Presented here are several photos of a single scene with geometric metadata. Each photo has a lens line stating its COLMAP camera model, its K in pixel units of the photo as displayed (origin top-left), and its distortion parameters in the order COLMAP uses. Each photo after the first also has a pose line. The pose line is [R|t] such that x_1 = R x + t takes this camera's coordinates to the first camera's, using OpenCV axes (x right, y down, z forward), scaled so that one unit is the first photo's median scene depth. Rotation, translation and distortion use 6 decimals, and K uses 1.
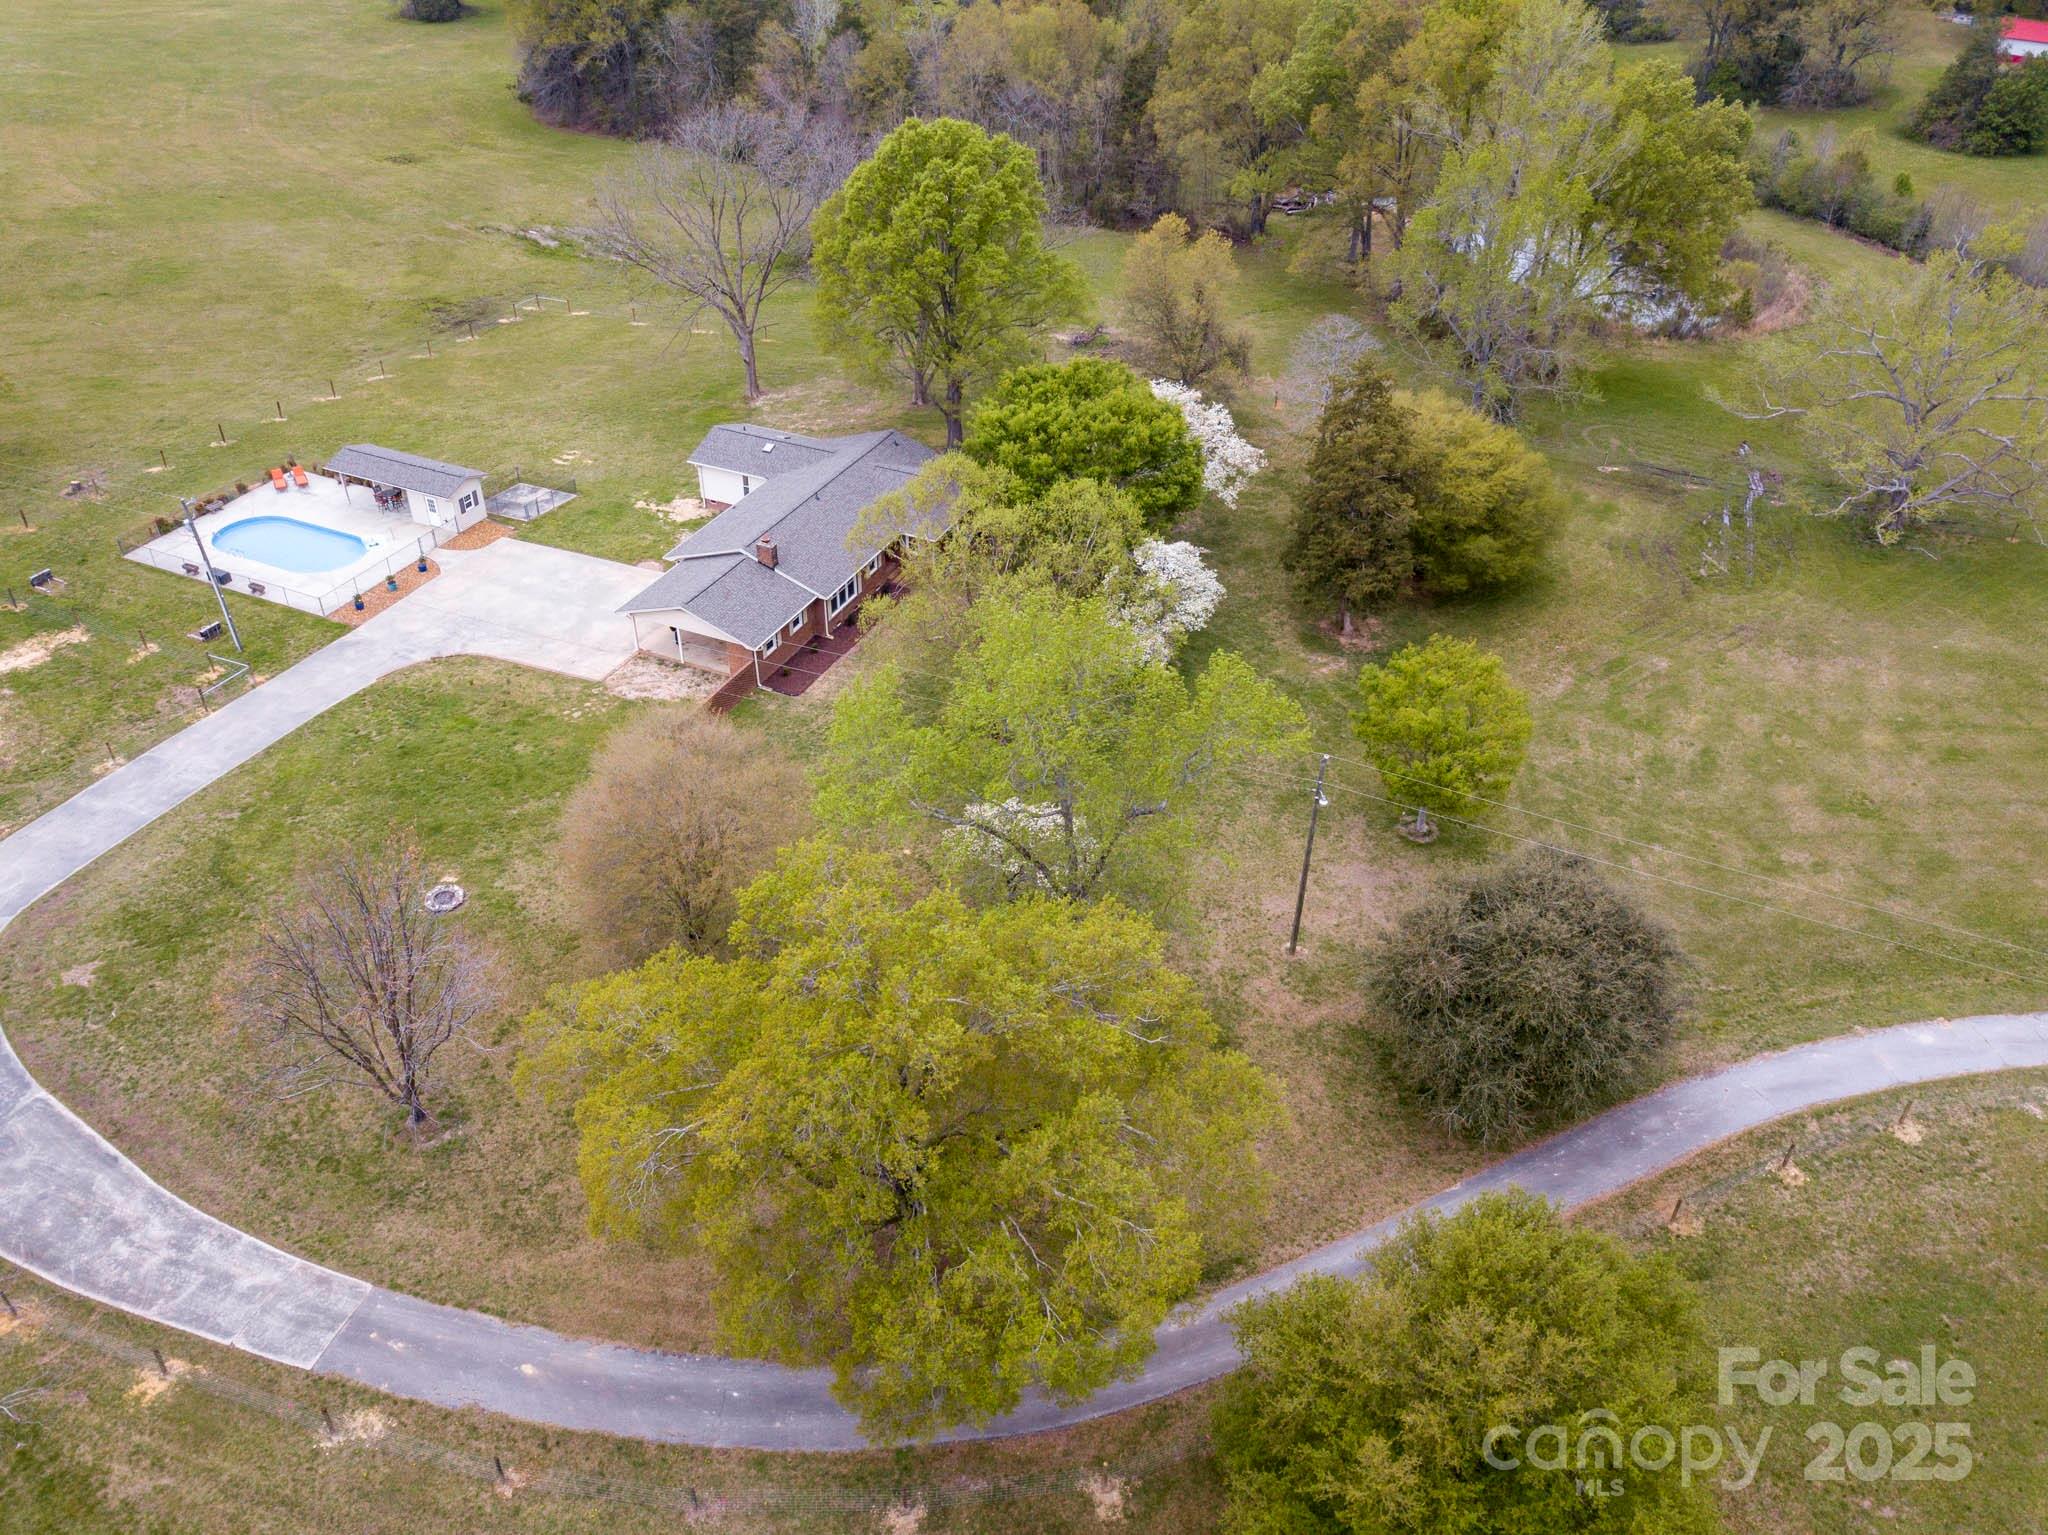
lens RADIAL K [[1565.9, 0, 1024.0], [0, 1565.9, 767.5], [0, 0, 1]] dist [0.055129, -0.044956]
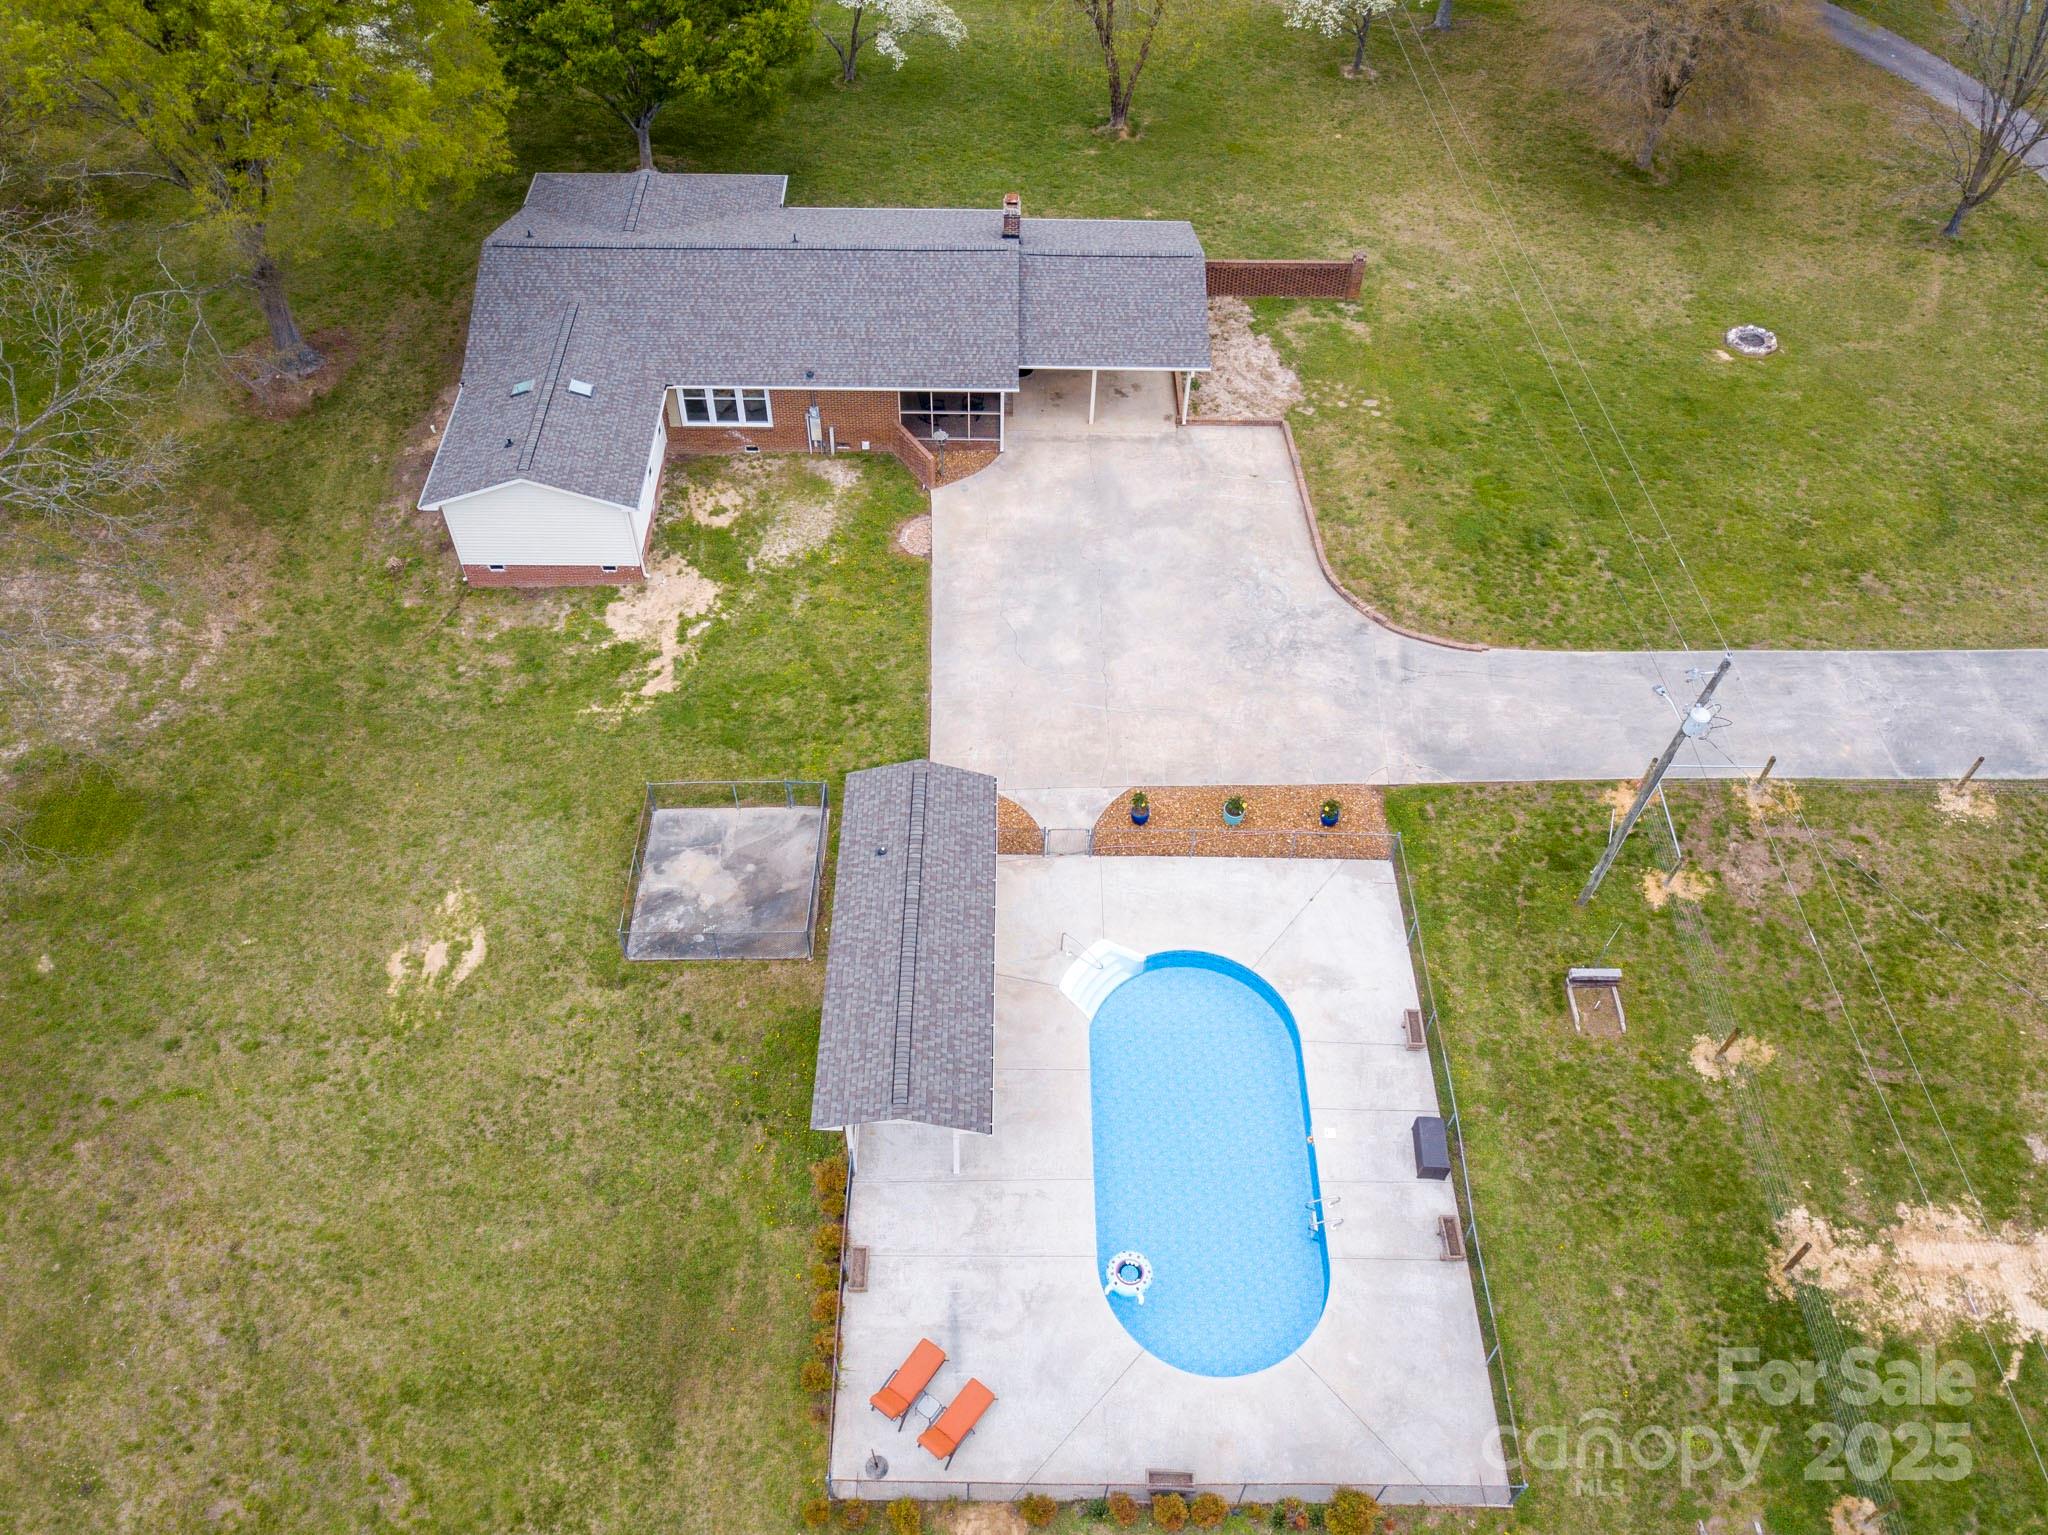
lens RADIAL K [[1565.9, 0, 1024.0], [0, 1565.9, 767.5], [0, 0, 1]] dist [0.055129, -0.044956]
pose [[-0.424926, -0.697455, 0.577057, -0.655824], [0.518334, 0.335155, 0.786766, -0.533367], [-0.742138, 0.633425, 0.219099, 0.978421]]
